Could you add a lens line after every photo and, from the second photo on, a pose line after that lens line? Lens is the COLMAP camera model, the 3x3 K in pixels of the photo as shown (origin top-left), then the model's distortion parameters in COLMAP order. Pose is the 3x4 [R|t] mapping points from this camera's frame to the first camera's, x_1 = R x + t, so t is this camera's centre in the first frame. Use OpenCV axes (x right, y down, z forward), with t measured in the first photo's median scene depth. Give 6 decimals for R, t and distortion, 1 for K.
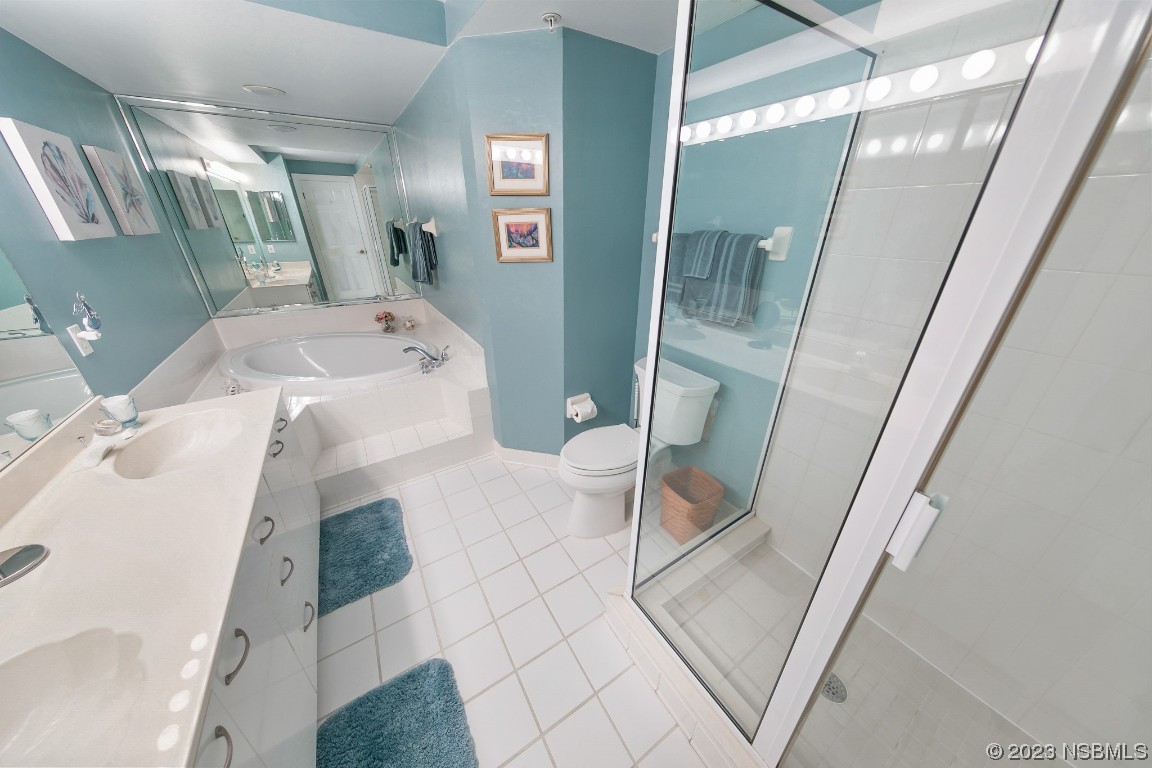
lens RADIAL K [[363.0, 0, 574.2], [0, 363.0, 385.4], [0, 0, 1]] dist [-0.000062, -0.000011]
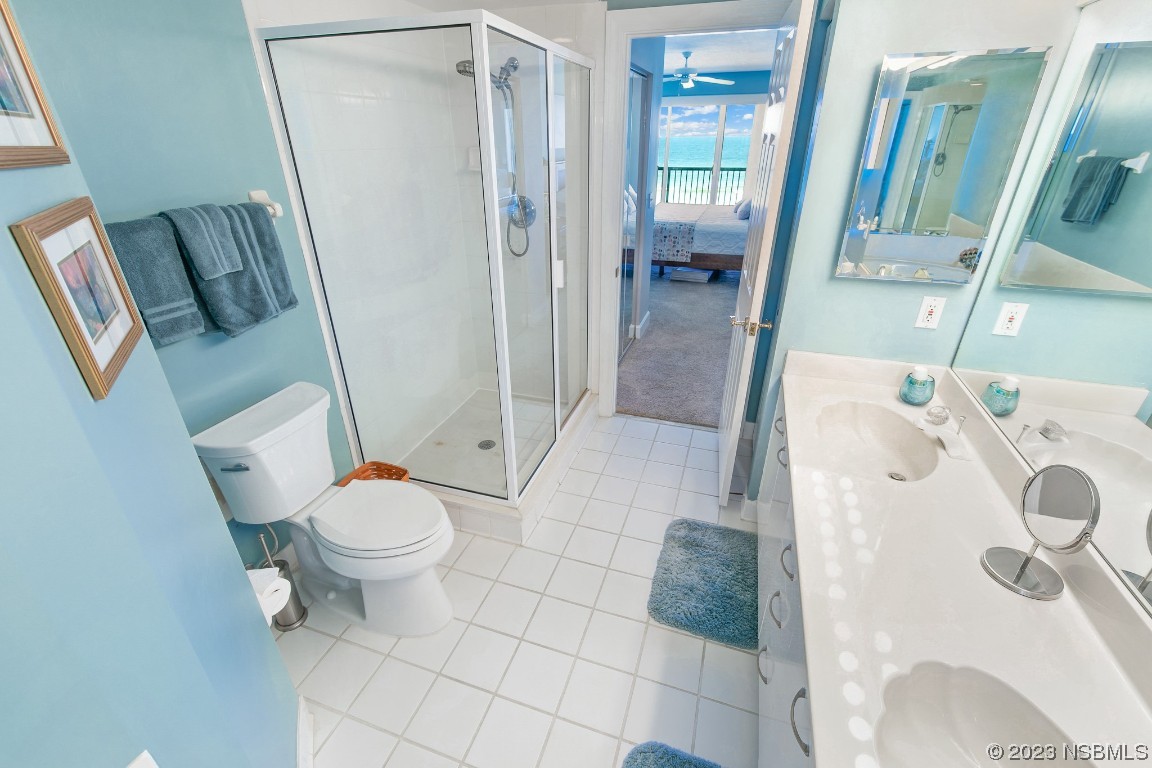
lens RADIAL K [[495.9, 0, 571.5], [0, 495.9, 387.0], [0, 0, 1]] dist [0.000679, 0.000045]
pose [[-0.628659, -0.349082, 0.694931, -0.916270], [0.326183, 0.692834, 0.643106, -0.624190], [-0.705969, 0.630969, -0.321692, 1.143244]]
